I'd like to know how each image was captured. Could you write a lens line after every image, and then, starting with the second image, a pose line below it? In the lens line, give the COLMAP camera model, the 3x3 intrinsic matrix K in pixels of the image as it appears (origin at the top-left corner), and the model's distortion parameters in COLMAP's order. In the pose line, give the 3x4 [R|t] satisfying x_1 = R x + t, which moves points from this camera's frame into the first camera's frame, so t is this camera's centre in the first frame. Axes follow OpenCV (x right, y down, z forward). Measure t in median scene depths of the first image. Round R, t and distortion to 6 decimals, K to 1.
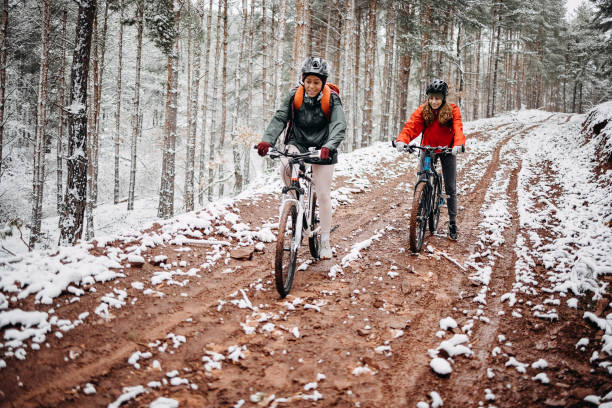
lens RADIAL K [[604.3, 0, 306.0], [0, 604.3, 204.0], [0, 0, 1]] dist [-0.086586, 0.031672]
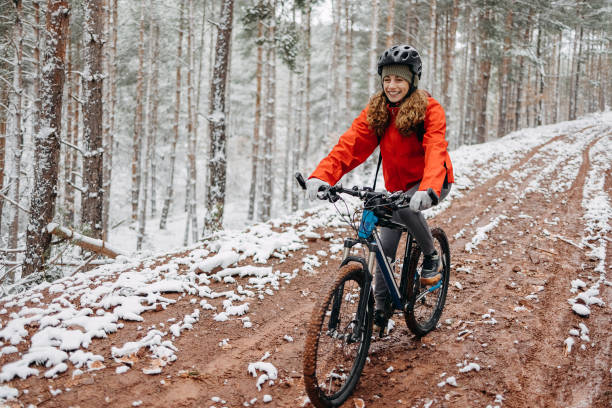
lens RADIAL K [[597.7, 0, 306.0], [0, 597.7, 204.0], [0, 0, 1]] dist [0.049126, -0.105384]
pose [[0.993752, -0.002207, -0.111590, -0.116417], [0.000824, 0.999922, -0.012437, 0.031733], [0.111609, 0.012268, 0.993676, -0.189523]]
